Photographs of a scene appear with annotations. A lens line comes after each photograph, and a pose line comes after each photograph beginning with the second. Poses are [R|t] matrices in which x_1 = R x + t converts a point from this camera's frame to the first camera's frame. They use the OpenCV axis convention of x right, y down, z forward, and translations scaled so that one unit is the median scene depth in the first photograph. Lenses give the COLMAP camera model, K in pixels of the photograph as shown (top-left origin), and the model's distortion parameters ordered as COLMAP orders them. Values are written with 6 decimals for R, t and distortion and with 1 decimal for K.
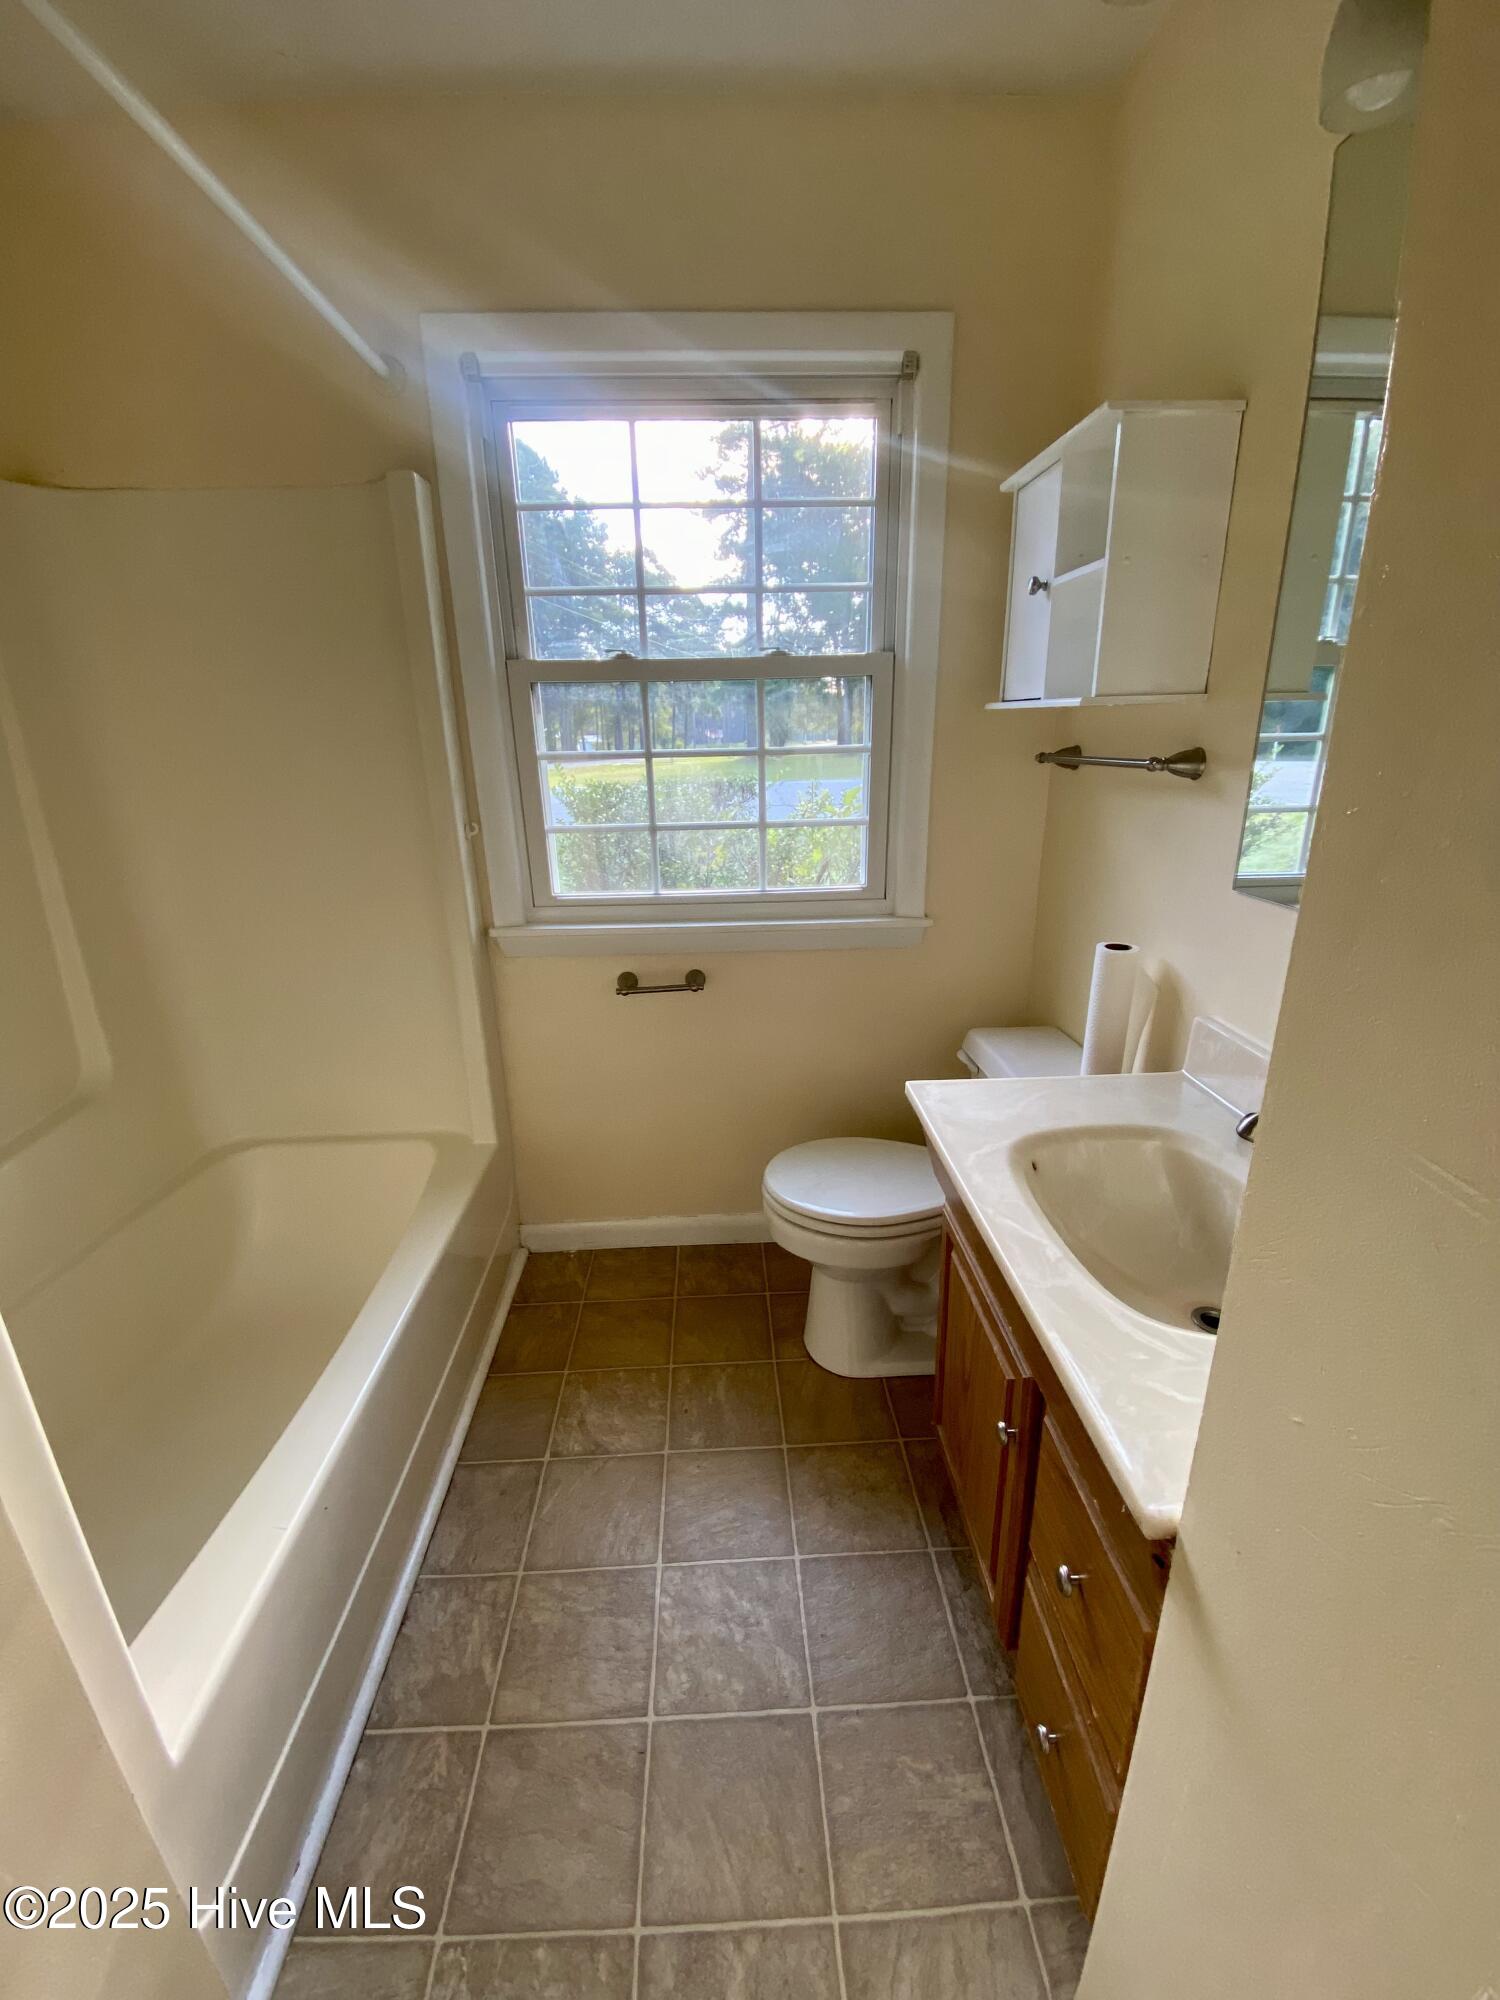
lens RADIAL K [[804.5, 0, 733.3], [0, 804.5, 988.3], [0, 0, 1]] dist [0.013370, -0.016474]
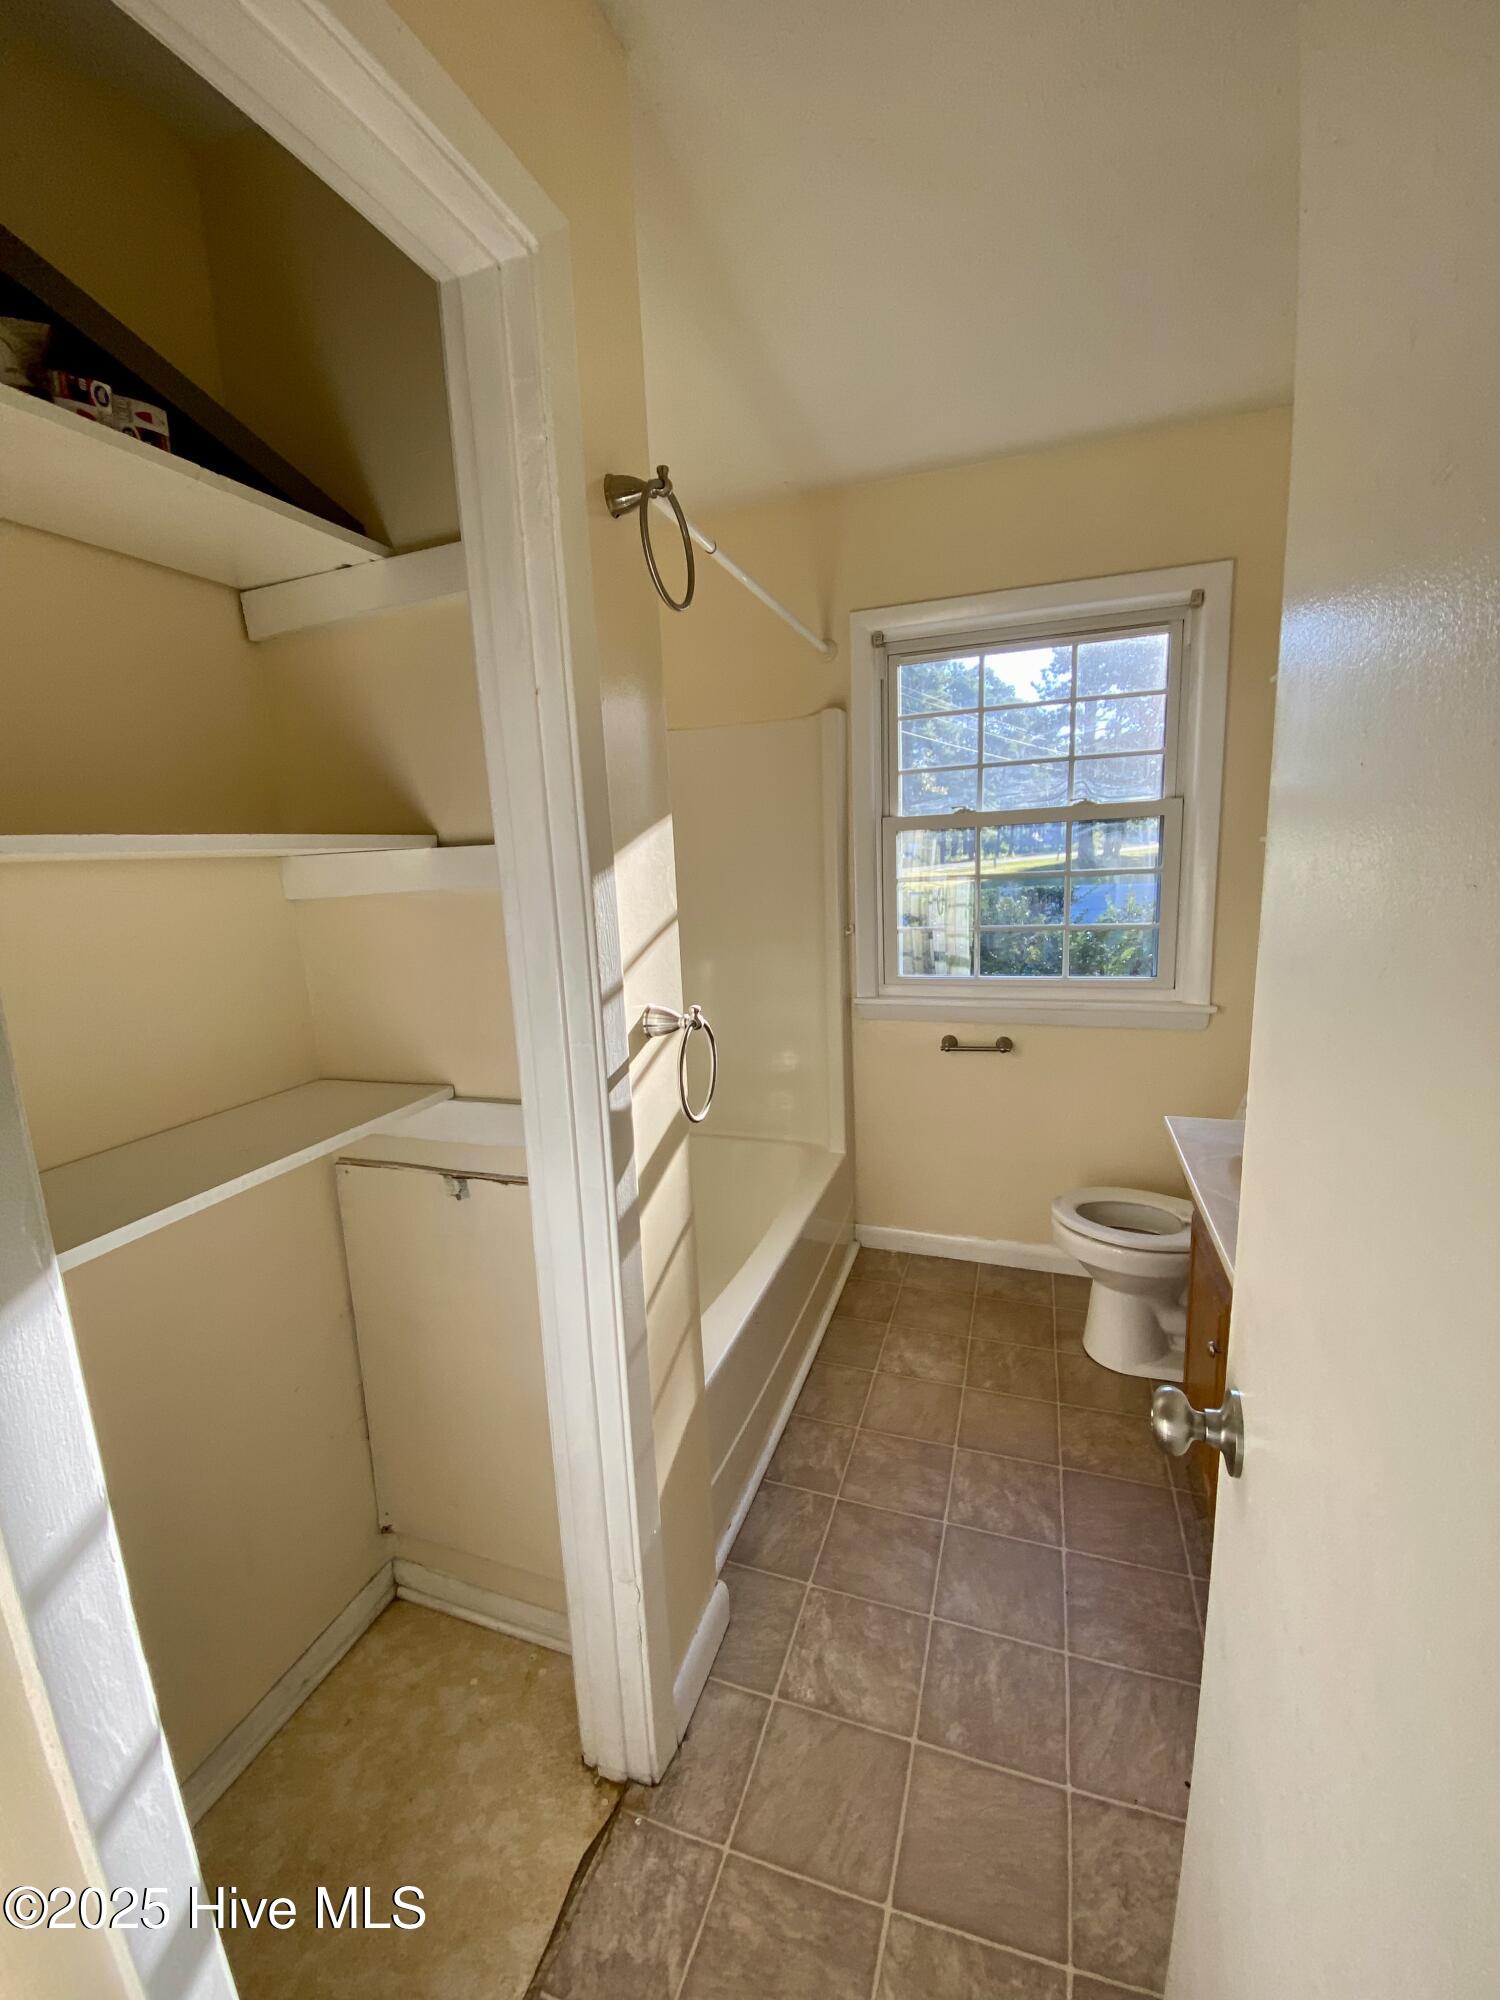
lens RADIAL K [[804.5, 0, 733.3], [0, 804.5, 988.3], [0, 0, 1]] dist [0.013370, -0.016474]
pose [[0.926595, 0.045029, -0.373355, 0.032098], [-0.086995, 0.991541, -0.096319, 0.073808], [0.365860, 0.121729, 0.922675, -0.443666]]
